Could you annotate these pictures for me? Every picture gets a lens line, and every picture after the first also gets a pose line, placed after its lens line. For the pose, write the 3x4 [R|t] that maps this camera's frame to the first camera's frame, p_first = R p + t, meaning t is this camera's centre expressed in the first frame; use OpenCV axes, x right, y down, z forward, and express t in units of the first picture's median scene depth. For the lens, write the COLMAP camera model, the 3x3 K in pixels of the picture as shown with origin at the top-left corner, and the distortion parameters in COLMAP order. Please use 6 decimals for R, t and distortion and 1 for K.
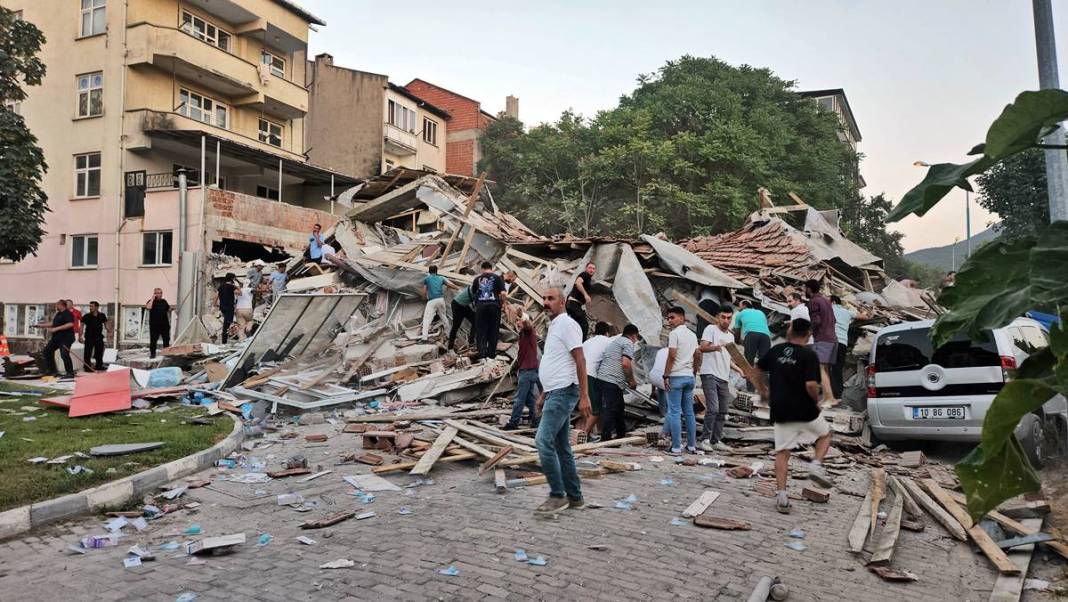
lens RADIAL K [[680.6, 0, 534.0], [0, 680.6, 301.0], [0, 0, 1]] dist [0.067556, -0.067193]
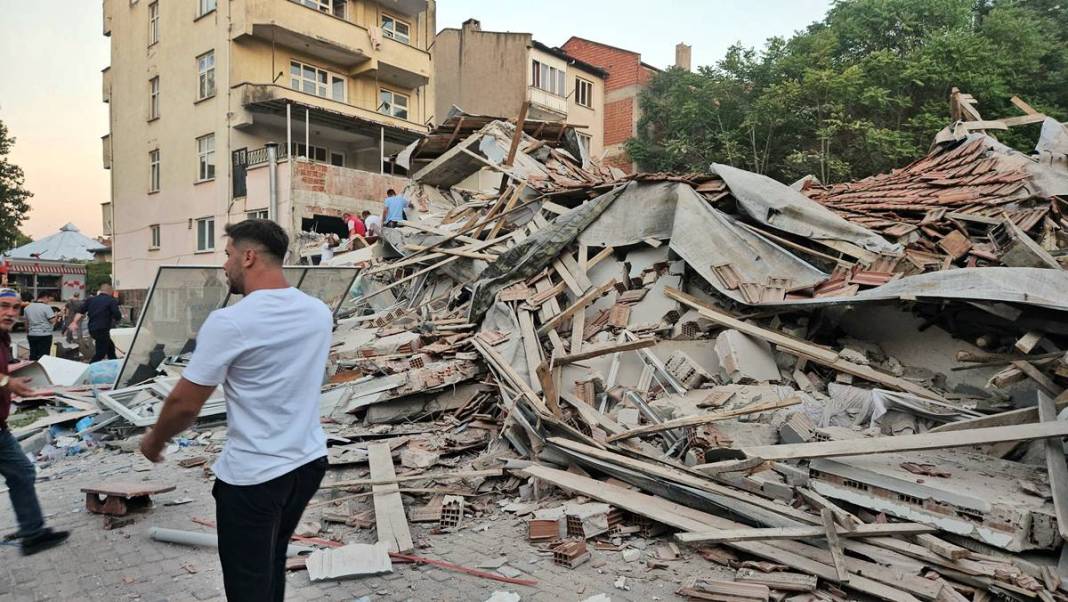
lens RADIAL K [[700.7, 0, 534.0], [0, 700.7, 301.0], [0, 0, 1]] dist [0.073406, -0.076160]
pose [[0.957106, -0.008233, -0.289621, 0.181818], [0.015646, 0.999606, 0.023289, 0.012583], [0.289316, -0.026822, 0.956858, 0.303452]]
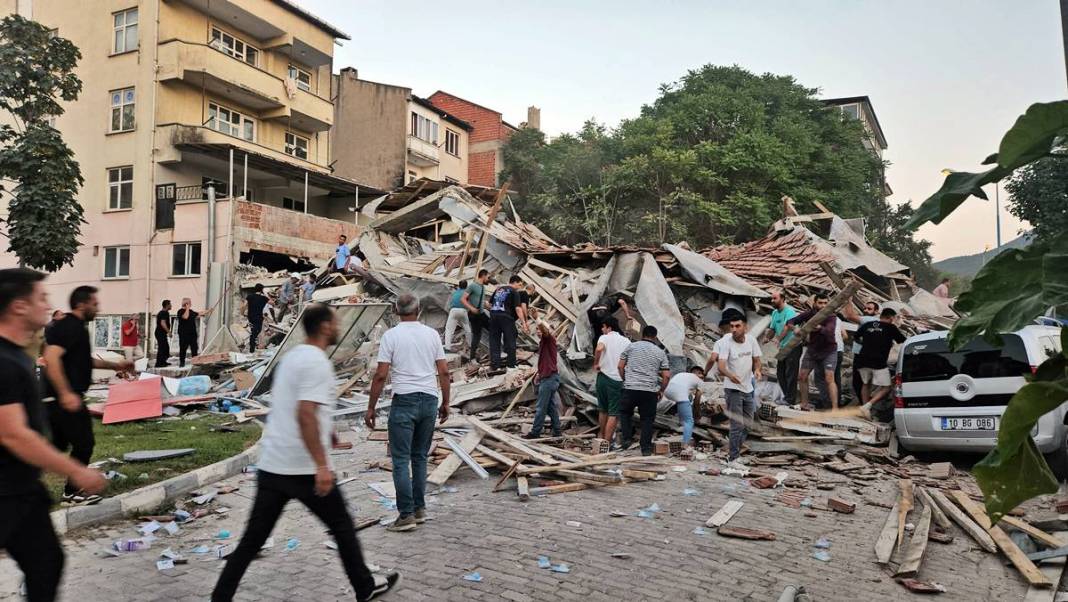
lens RADIAL K [[680.6, 0, 534.0], [0, 680.6, 301.0], [0, 0, 1]] dist [0.067556, -0.067193]
pose [[0.999500, -0.001191, -0.031583, -0.000355], [0.000743, 0.999899, -0.014203, 0.000368], [0.031597, 0.014173, 0.999400, -0.002833]]
